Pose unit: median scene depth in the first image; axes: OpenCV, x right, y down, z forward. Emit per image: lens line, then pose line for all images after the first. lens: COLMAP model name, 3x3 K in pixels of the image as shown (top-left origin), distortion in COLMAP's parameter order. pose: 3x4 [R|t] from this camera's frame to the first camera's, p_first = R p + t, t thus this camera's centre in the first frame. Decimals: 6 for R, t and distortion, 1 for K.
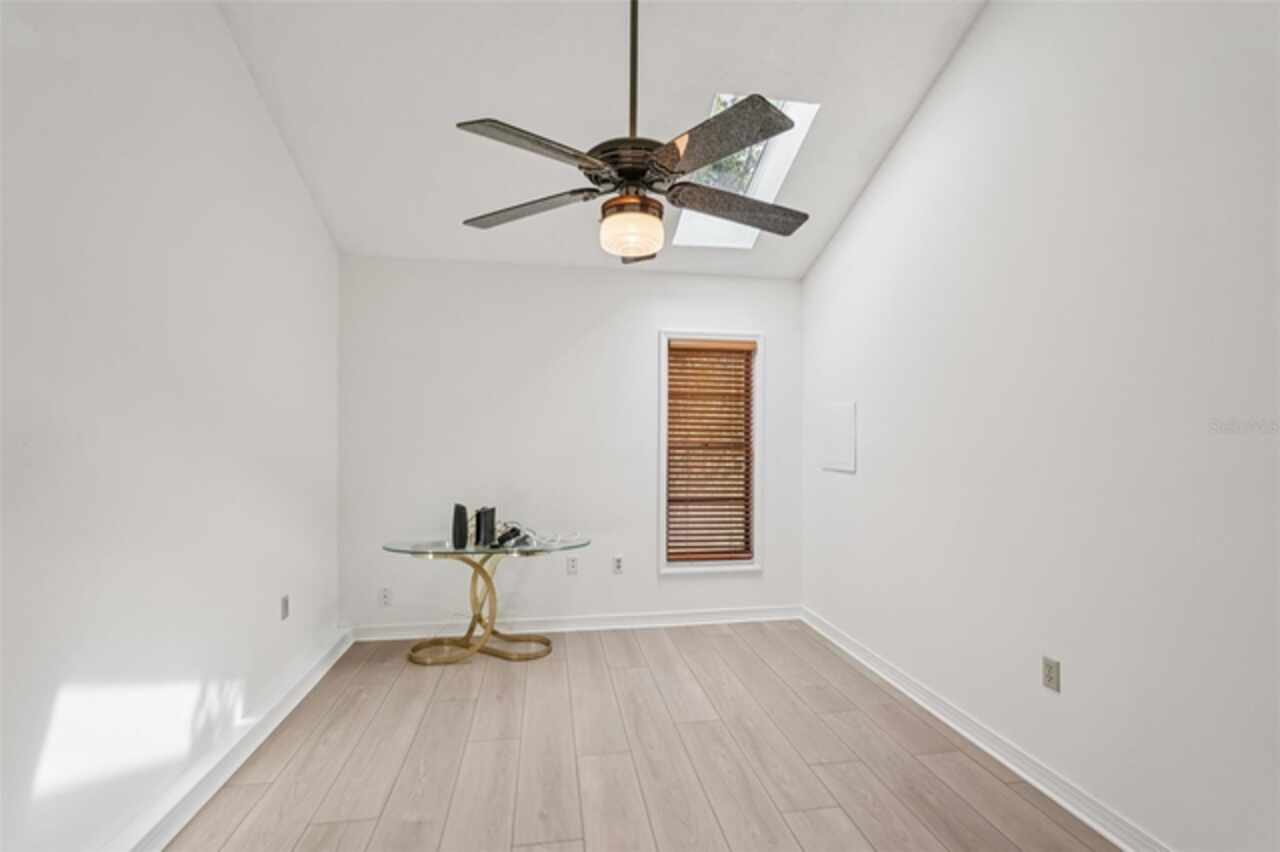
lens RADIAL K [[574.8, 0, 644.0], [0, 574.8, 432.4], [0, 0, 1]] dist [-0.007179, 0.004167]
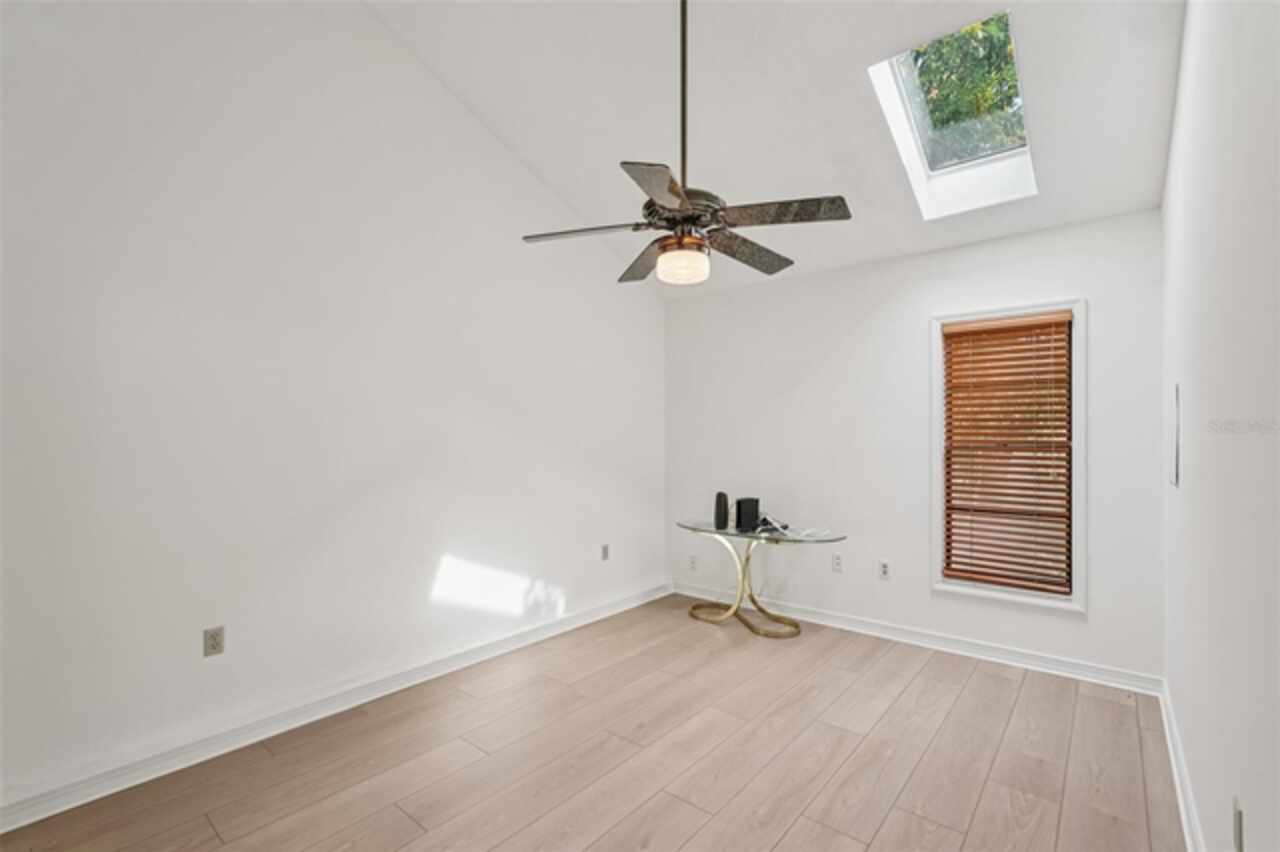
lens RADIAL K [[574.8, 0, 643.2], [0, 574.8, 427.3], [0, 0, 1]] dist [-0.007179, 0.004167]
pose [[0.648319, -0.018867, -0.761135, 0.459774], [0.009263, 0.999814, -0.016893, 0.006556], [0.761312, 0.003902, 0.648374, 0.086403]]
